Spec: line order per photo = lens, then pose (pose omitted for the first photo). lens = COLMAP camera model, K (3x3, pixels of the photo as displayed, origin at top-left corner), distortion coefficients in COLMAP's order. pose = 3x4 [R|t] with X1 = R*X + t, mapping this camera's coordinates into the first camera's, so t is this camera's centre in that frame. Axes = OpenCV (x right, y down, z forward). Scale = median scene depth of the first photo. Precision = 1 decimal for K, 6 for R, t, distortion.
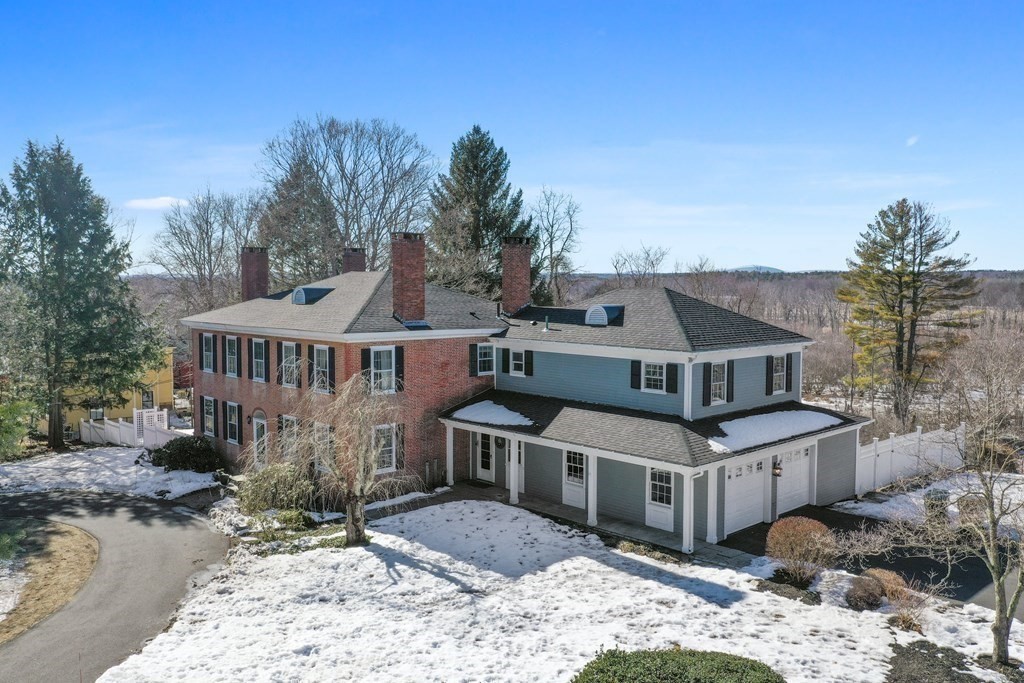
lens RADIAL K [[841.0, 0, 510.5], [0, 841.0, 337.5], [0, 0, 1]] dist [0.010673, 0.001703]
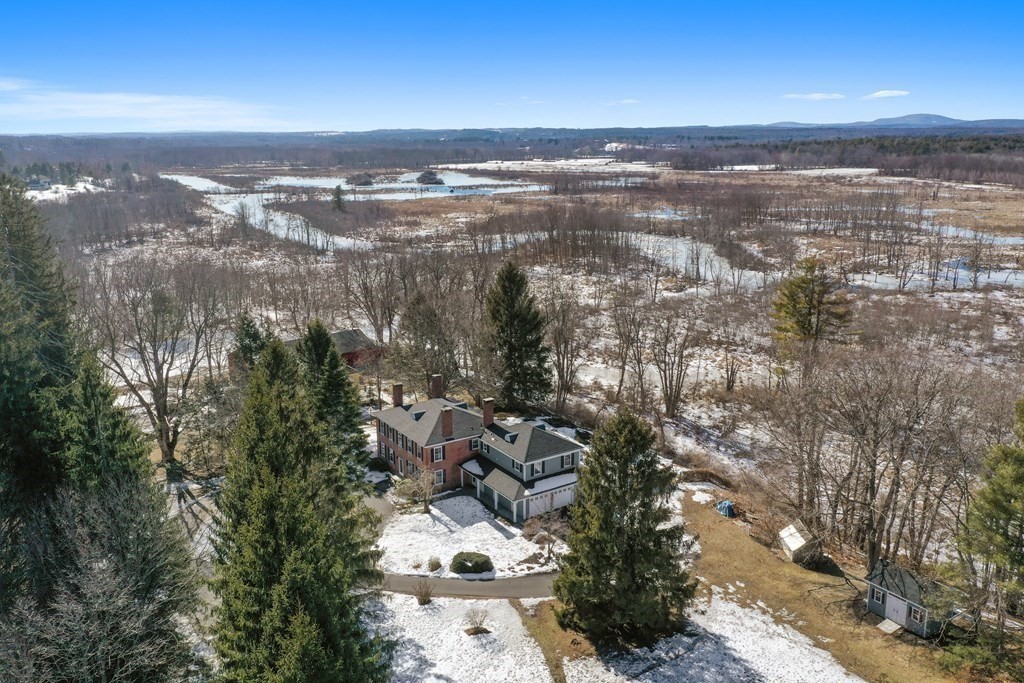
lens RADIAL K [[841.0, 0, 512.5], [0, 841.0, 342.8], [0, 0, 1]] dist [0.010673, 0.001703]
pose [[0.987270, 0.037895, -0.154475, 0.646261], [-0.009401, 0.983408, 0.181161, -1.027366], [0.158777, -0.177403, 0.971246, -2.112279]]
